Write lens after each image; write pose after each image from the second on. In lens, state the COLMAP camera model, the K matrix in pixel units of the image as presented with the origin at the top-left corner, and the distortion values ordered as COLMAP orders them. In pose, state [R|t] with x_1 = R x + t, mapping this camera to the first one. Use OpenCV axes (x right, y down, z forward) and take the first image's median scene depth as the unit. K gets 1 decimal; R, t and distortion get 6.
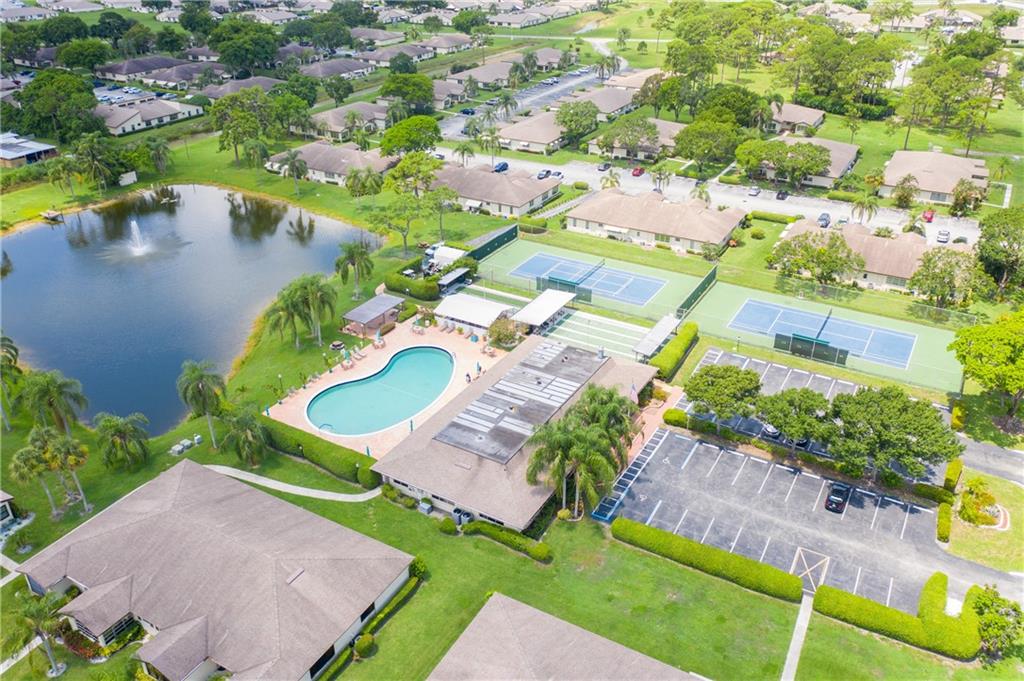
lens RADIAL K [[803.5, 0, 512.0], [0, 803.5, 340.5], [0, 0, 1]] dist [-0.003177, 0.007404]
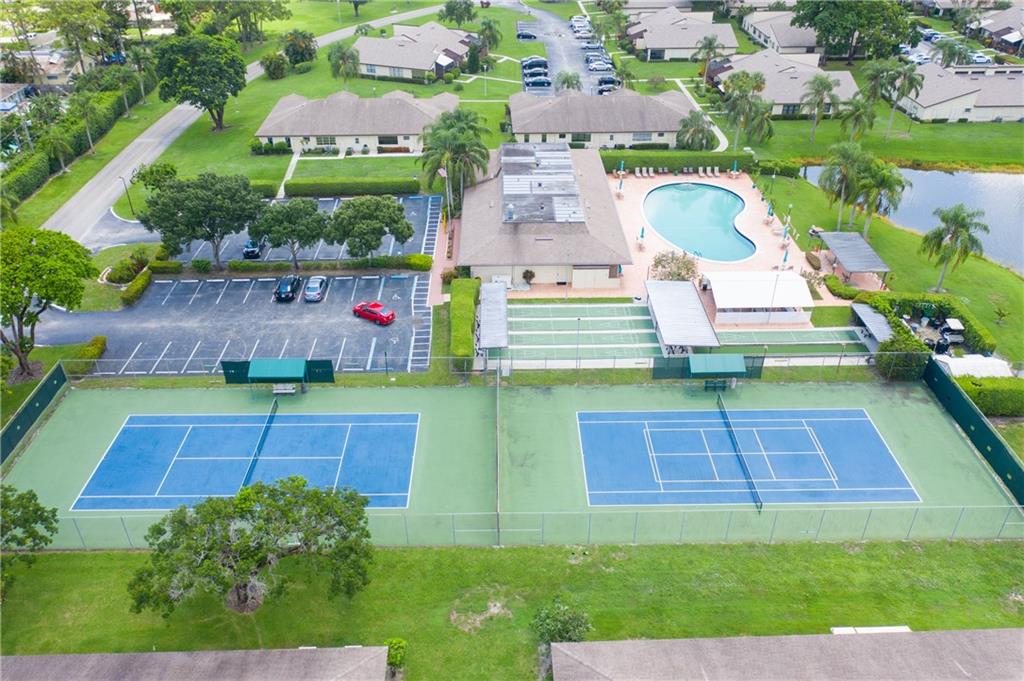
lens RADIAL K [[803.5, 0, 512.0], [0, 803.5, 340.5], [0, 0, 1]] dist [-0.003177, 0.007404]
pose [[-0.854819, 0.284978, -0.433672, 0.402850], [-0.242899, 0.518770, 0.819681, -0.482263], [0.458567, 0.806018, -0.374234, 1.089141]]
